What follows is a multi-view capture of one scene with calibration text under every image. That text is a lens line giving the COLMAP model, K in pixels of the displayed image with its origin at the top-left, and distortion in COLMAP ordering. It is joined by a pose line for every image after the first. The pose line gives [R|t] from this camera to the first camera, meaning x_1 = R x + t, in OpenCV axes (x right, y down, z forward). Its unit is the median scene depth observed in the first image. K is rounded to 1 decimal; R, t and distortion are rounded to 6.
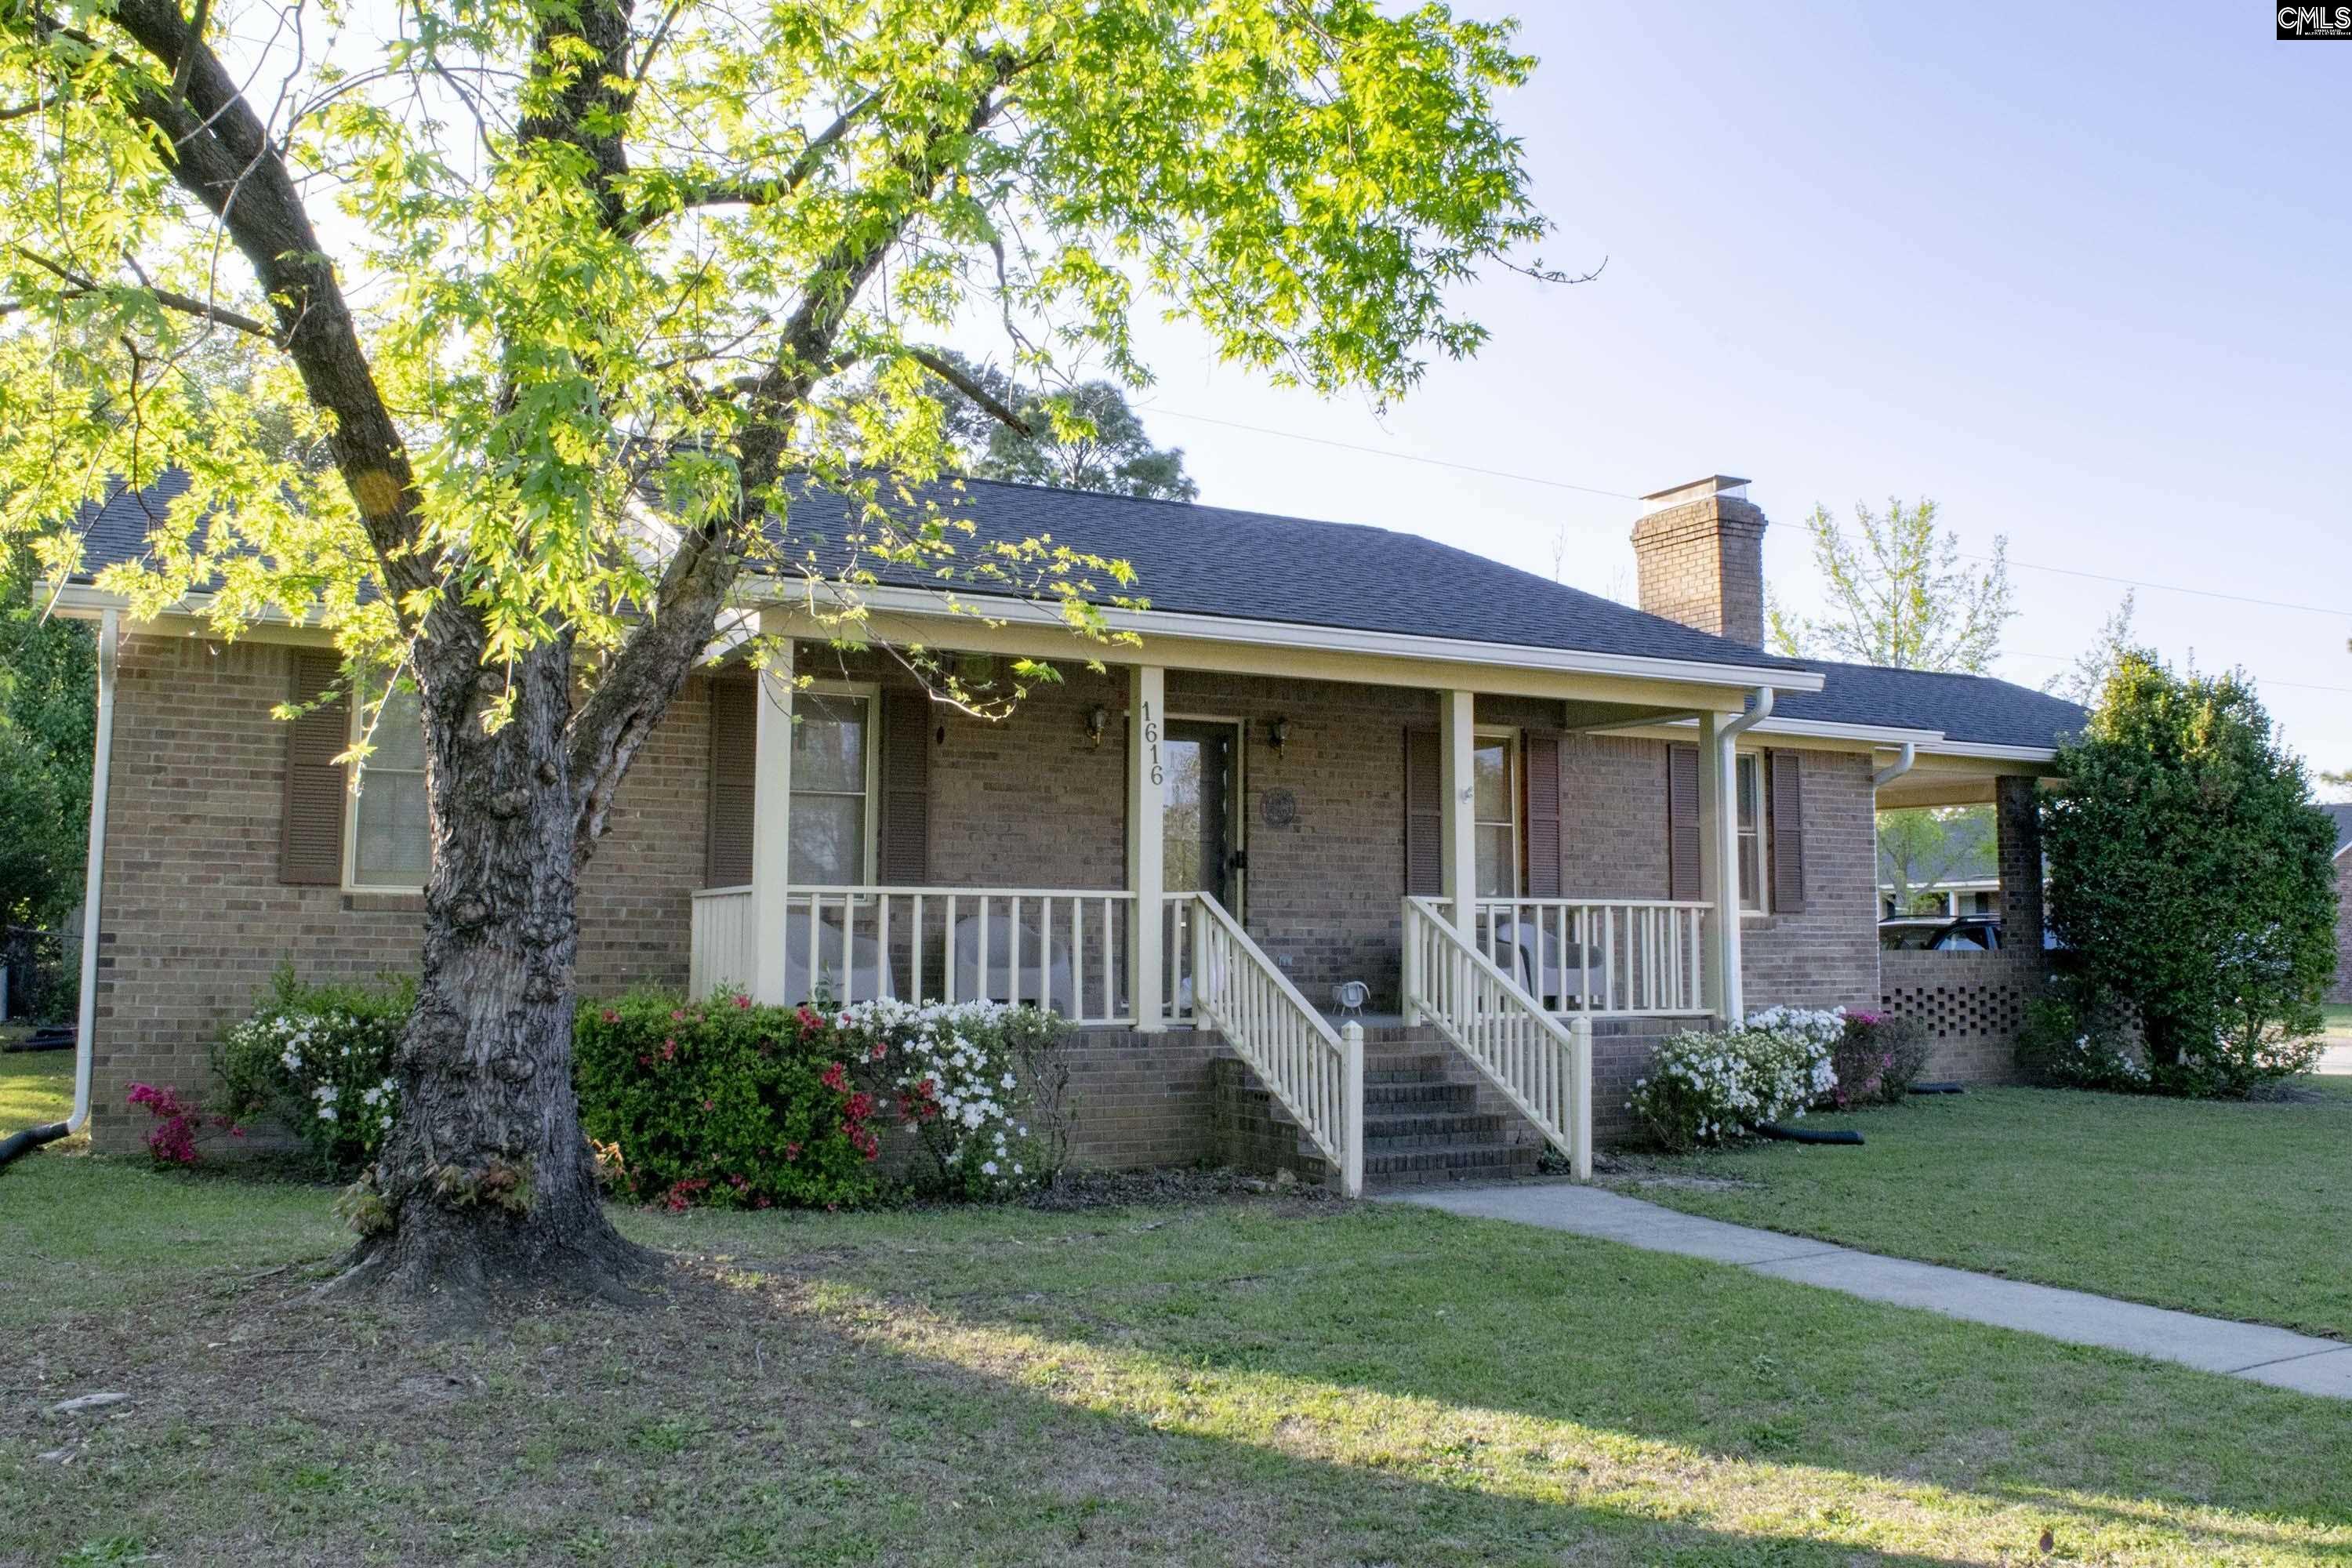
lens RADIAL K [[1831.5, 0, 1176.2], [0, 1831.5, 786.5], [0, 0, 1]] dist [0.001718, 0.002573]
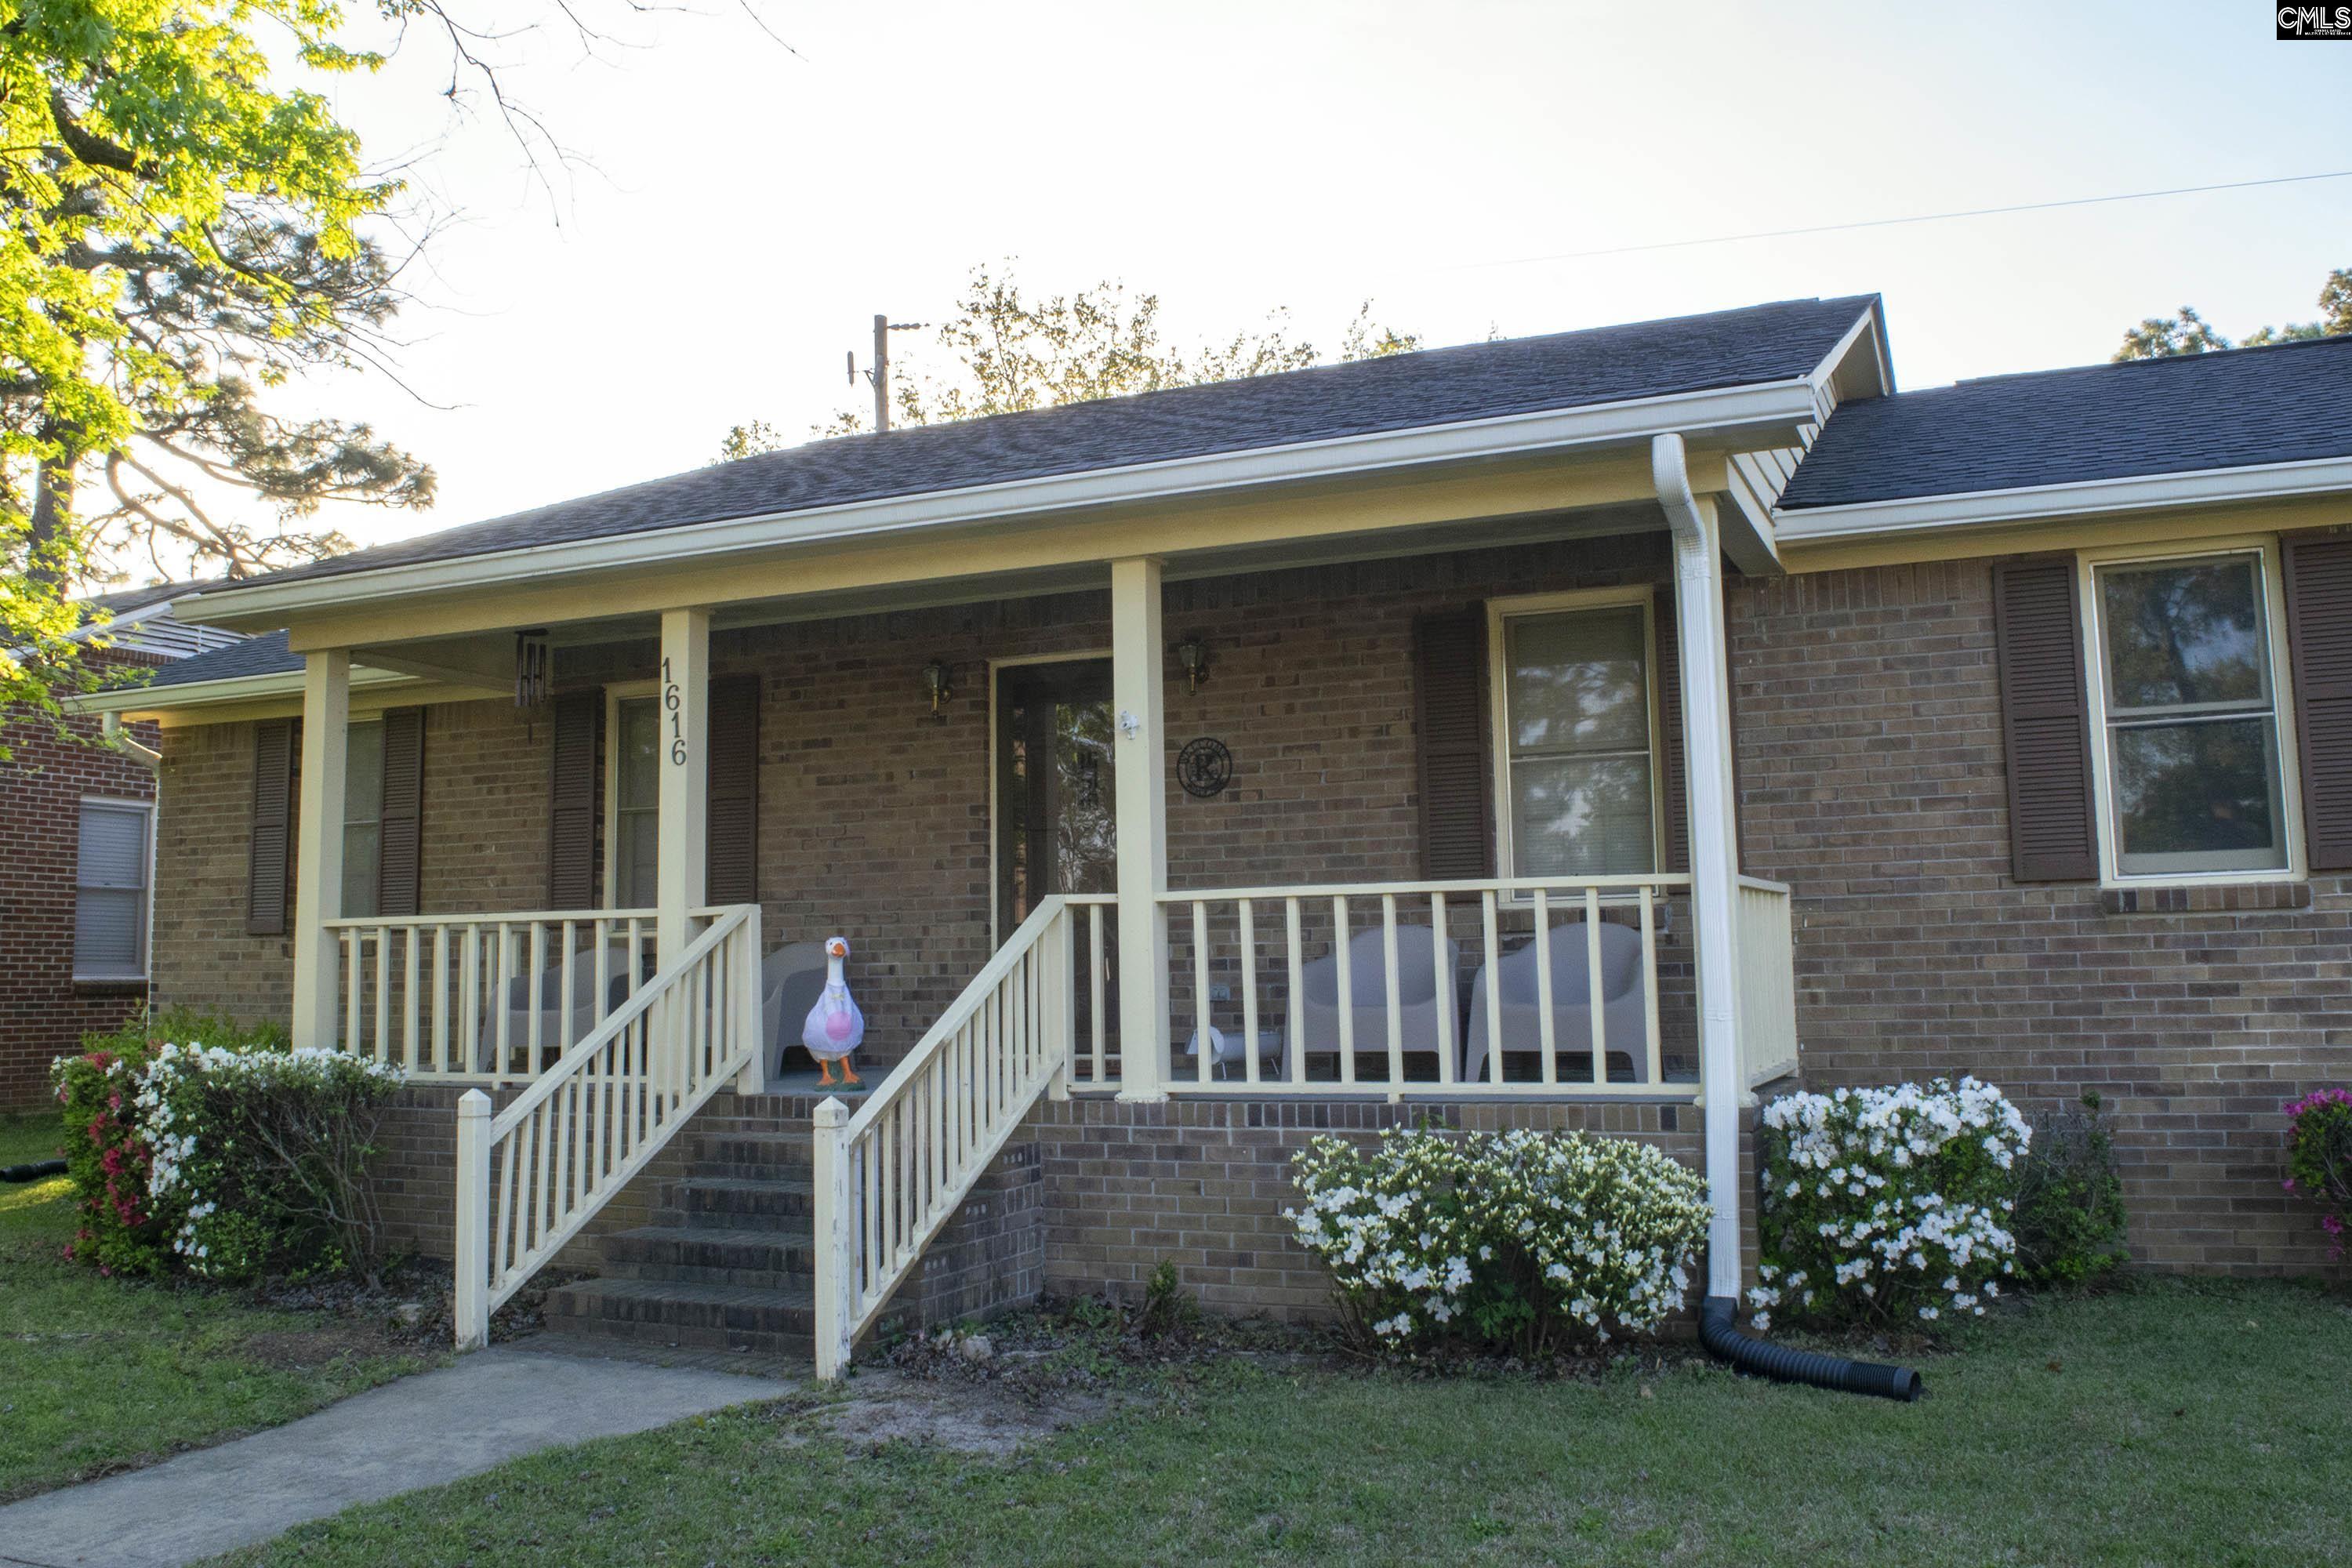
lens RADIAL K [[1831.5, 0, 1175.6], [0, 1831.5, 778.9], [0, 0, 1]] dist [0.001718, 0.002573]
pose [[0.662624, -0.091759, -0.743310, 0.656554], [0.090489, 0.995005, -0.042163, 0.051583], [0.743466, -0.039323, 0.667617, 0.624020]]
